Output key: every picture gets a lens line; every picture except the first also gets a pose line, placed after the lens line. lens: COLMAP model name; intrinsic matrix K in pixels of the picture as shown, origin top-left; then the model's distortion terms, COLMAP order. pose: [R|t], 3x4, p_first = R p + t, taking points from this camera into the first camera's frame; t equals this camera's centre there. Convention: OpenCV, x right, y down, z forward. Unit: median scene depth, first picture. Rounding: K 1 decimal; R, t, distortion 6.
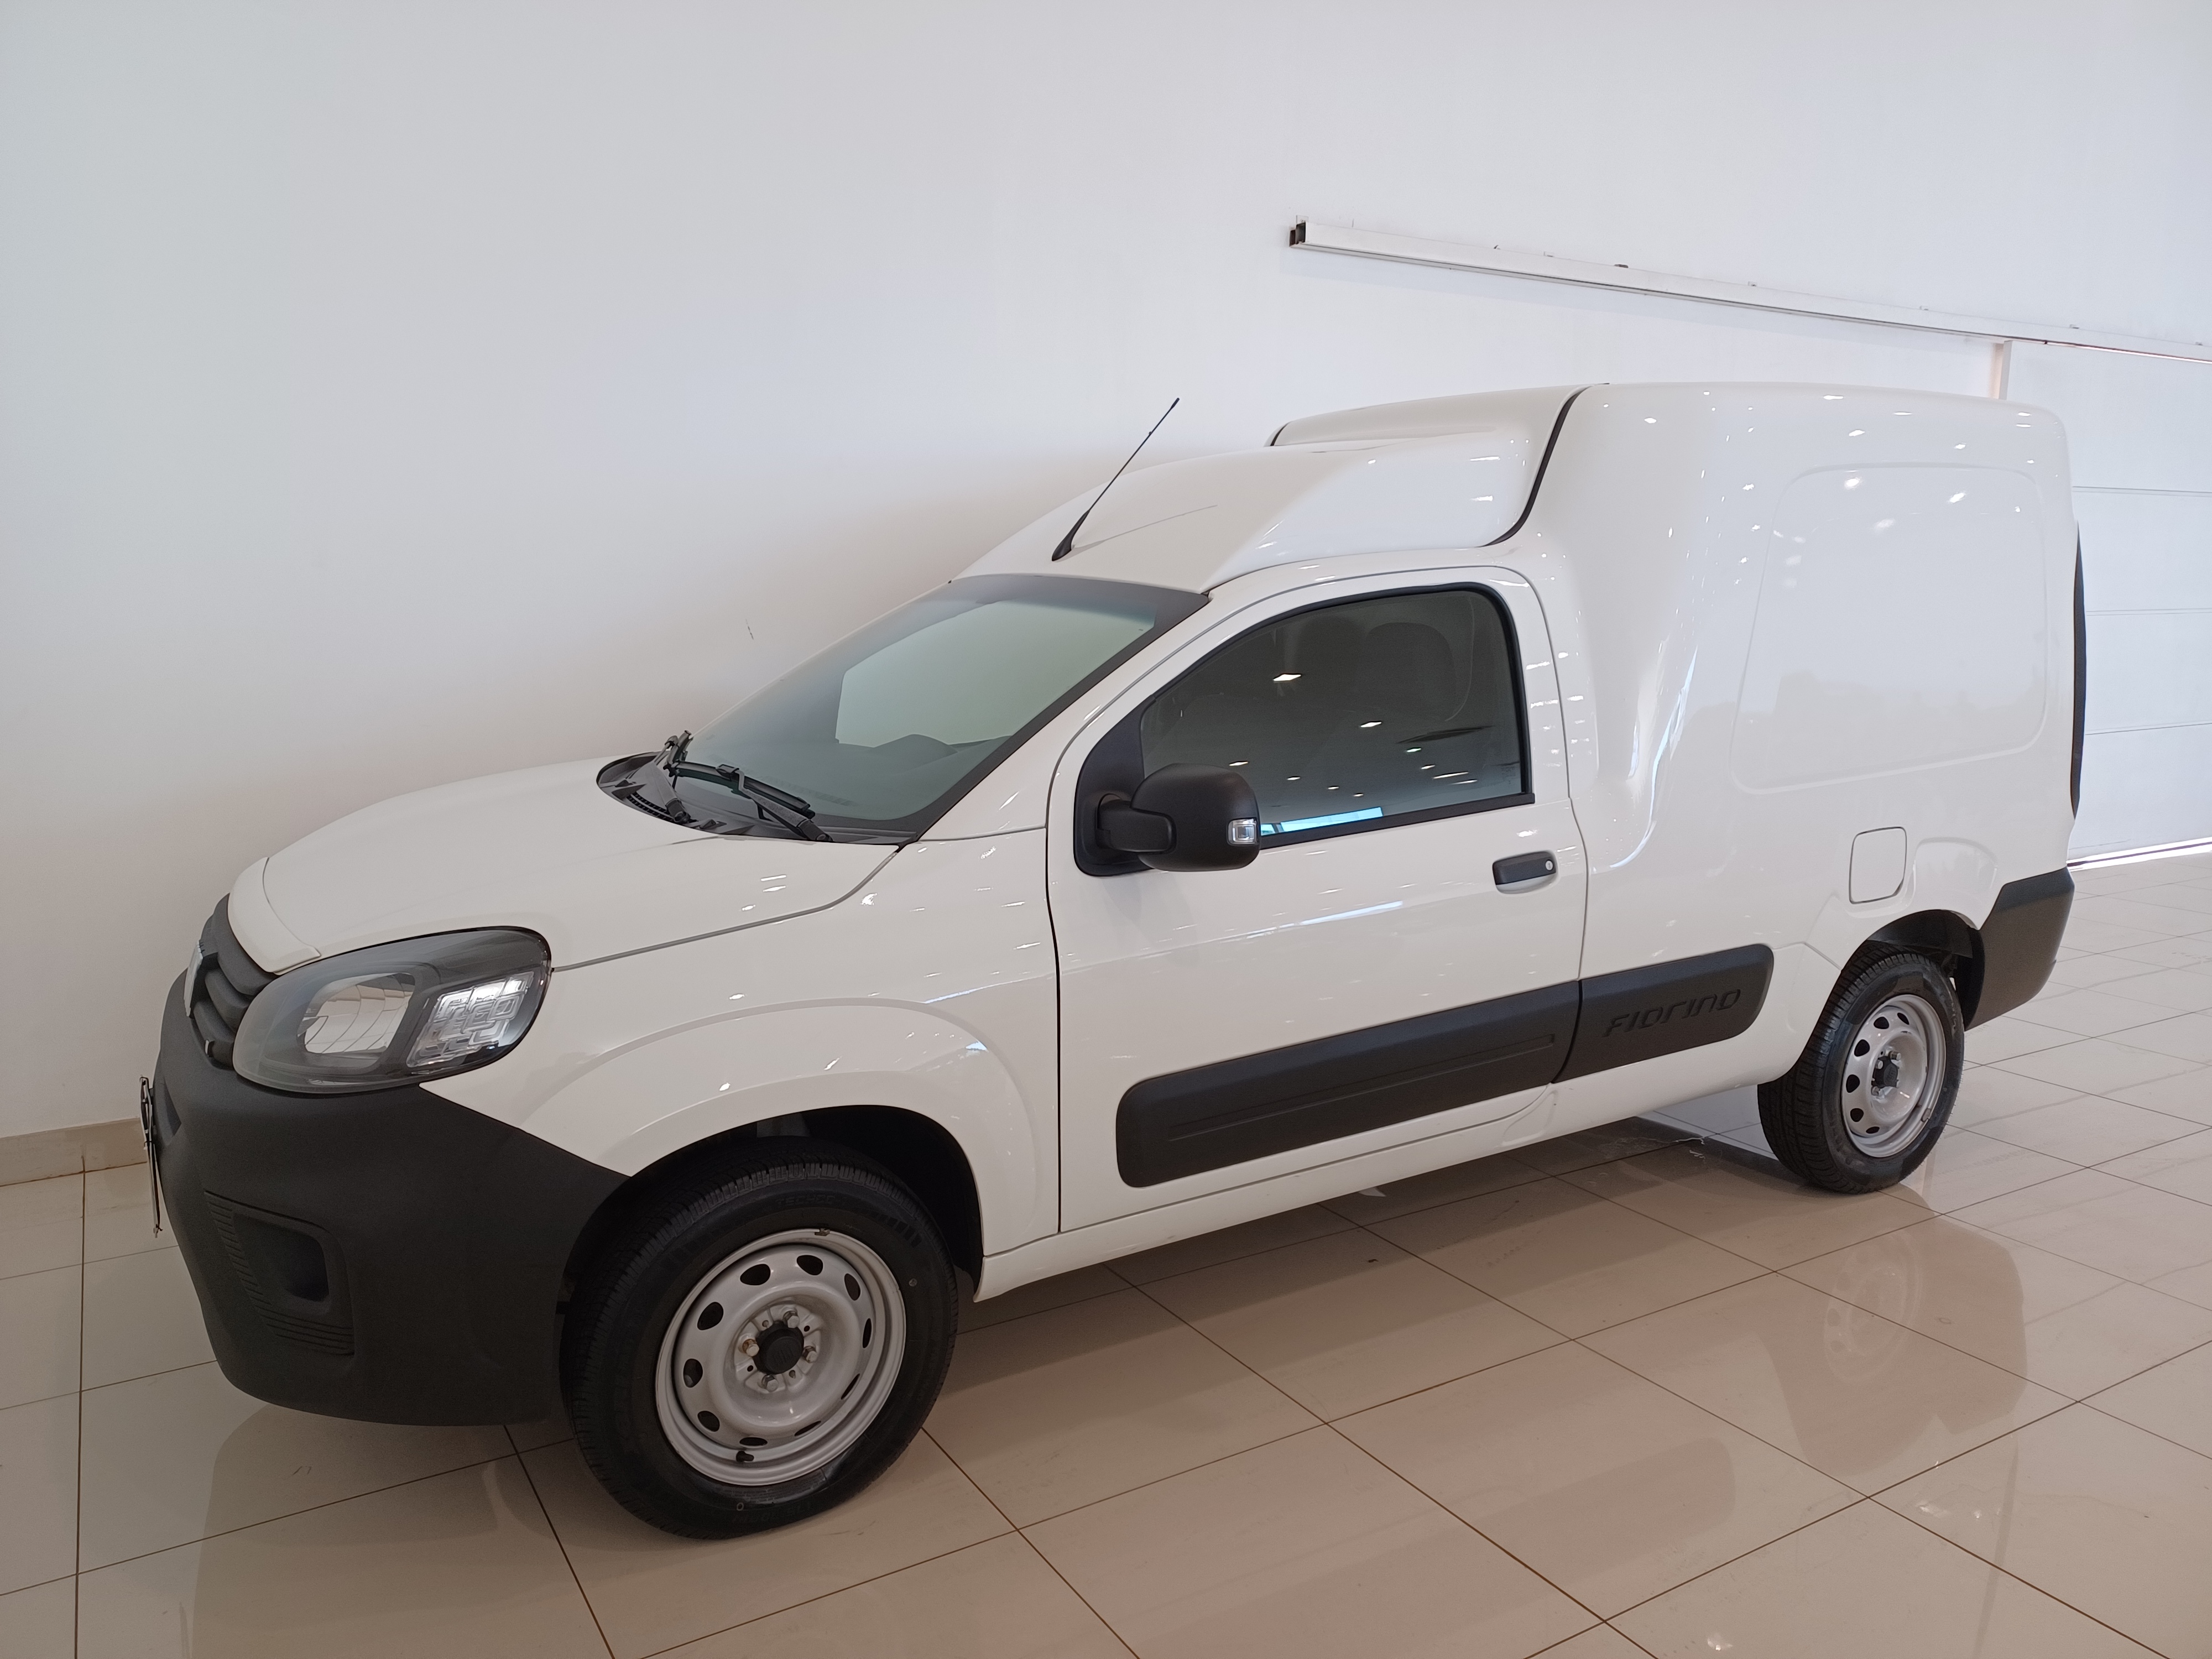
lens RADIAL K [[1608.0, 0, 1011.6], [0, 1608.0, 828.7], [0, 0, 1]] dist [-0.003171, -0.000602]
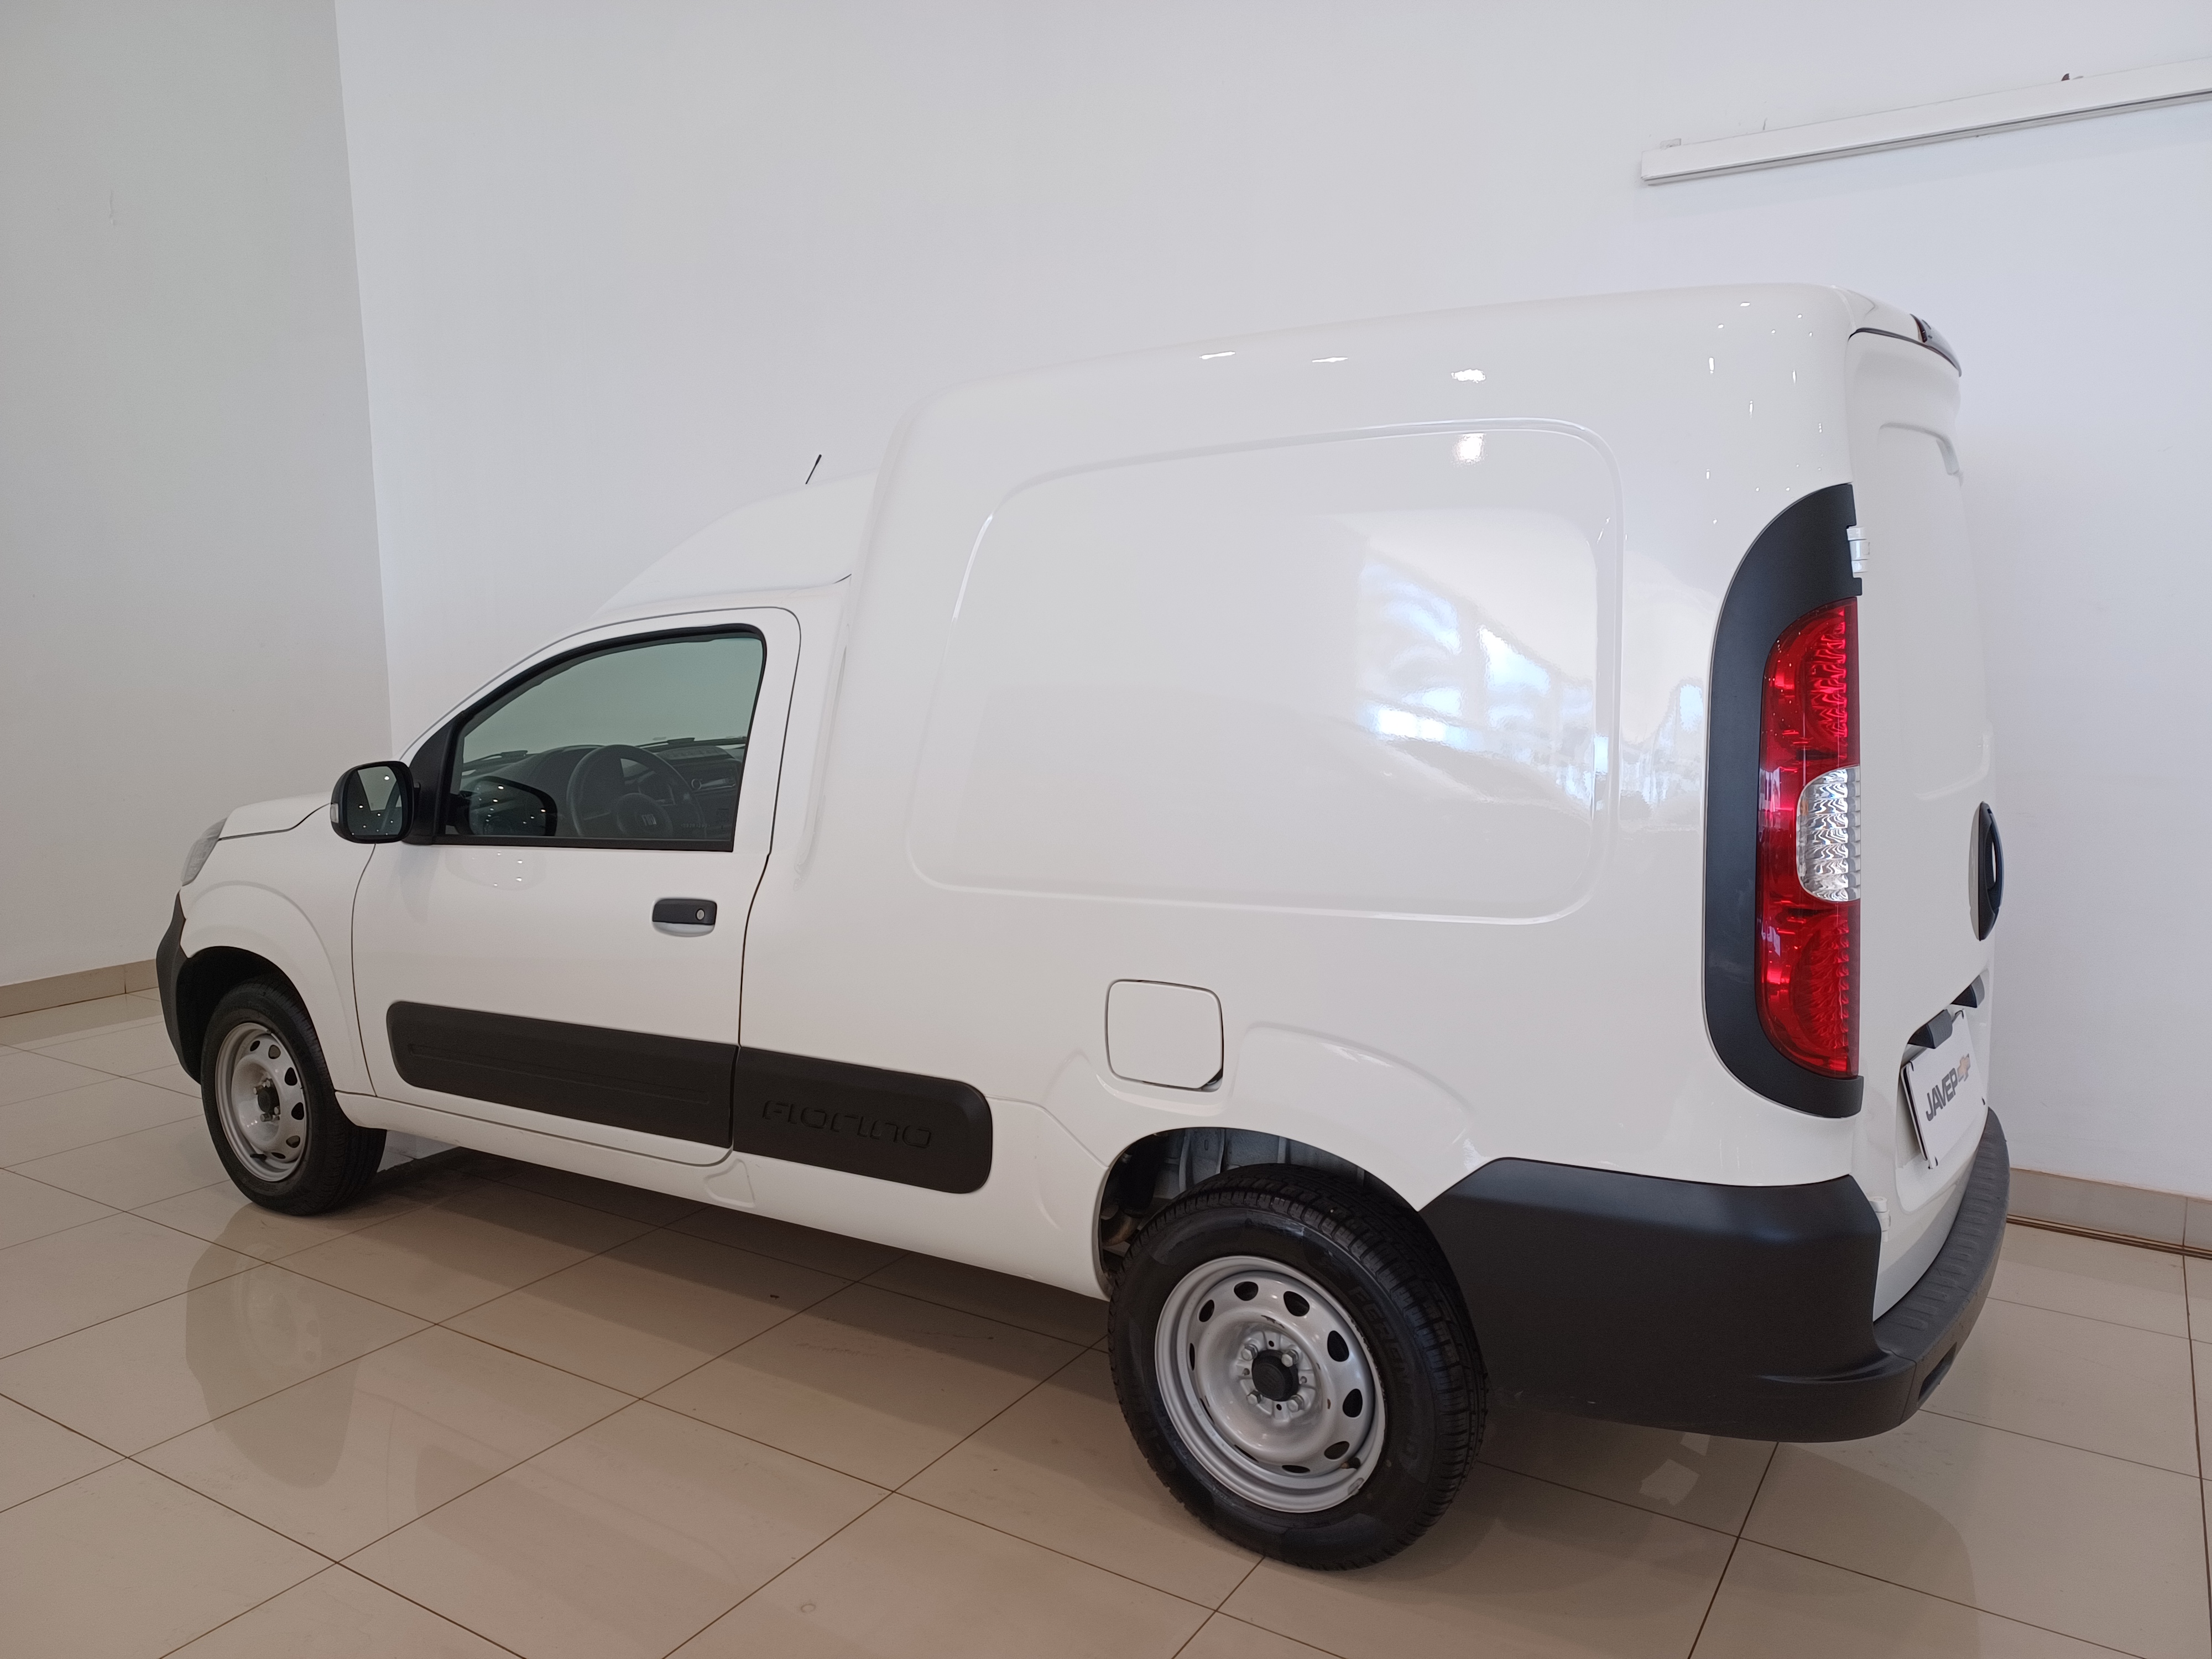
lens RADIAL K [[1608.0, 0, 1011.6], [0, 1608.0, 828.7], [0, 0, 1]] dist [-0.003171, -0.000602]
pose [[0.440851, 0.110824, -0.890712, 1.099993], [-0.129486, 0.989820, 0.059067, -0.095335], [0.888191, 0.089295, 0.450714, 0.621494]]
